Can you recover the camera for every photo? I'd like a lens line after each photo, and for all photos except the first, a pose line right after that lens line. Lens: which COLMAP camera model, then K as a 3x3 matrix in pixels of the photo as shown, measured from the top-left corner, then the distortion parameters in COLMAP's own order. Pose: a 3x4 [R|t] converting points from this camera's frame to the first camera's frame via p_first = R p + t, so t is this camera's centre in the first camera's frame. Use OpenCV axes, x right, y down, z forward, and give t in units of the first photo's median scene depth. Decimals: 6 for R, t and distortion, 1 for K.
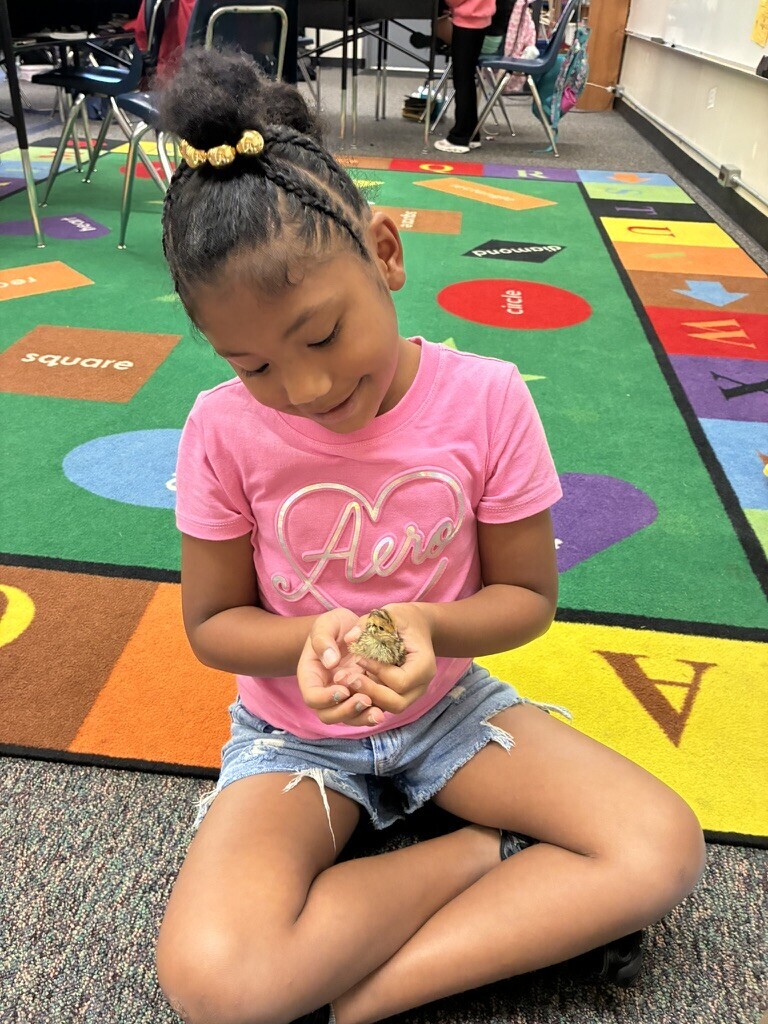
lens RADIAL K [[773.4, 0, 380.3], [0, 773.4, 502.3], [0, 0, 1]] dist [0.048034, -0.070056]
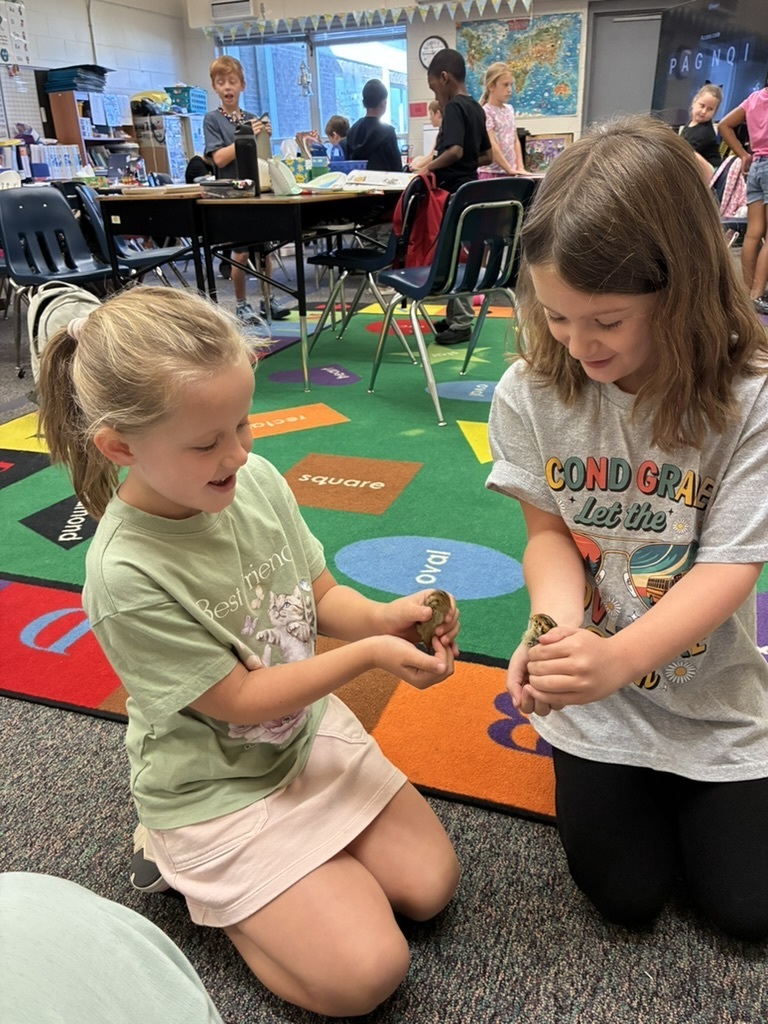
lens RADIAL K [[773.4, 0, 395.0], [0, 773.4, 513.4], [0, 0, 1]] dist [0.048034, -0.070056]
pose [[0.972555, 0.030875, -0.230615, -0.024769], [-0.066784, 0.986493, -0.149571, 0.046721], [0.222882, 0.160868, 0.961481, -0.149649]]
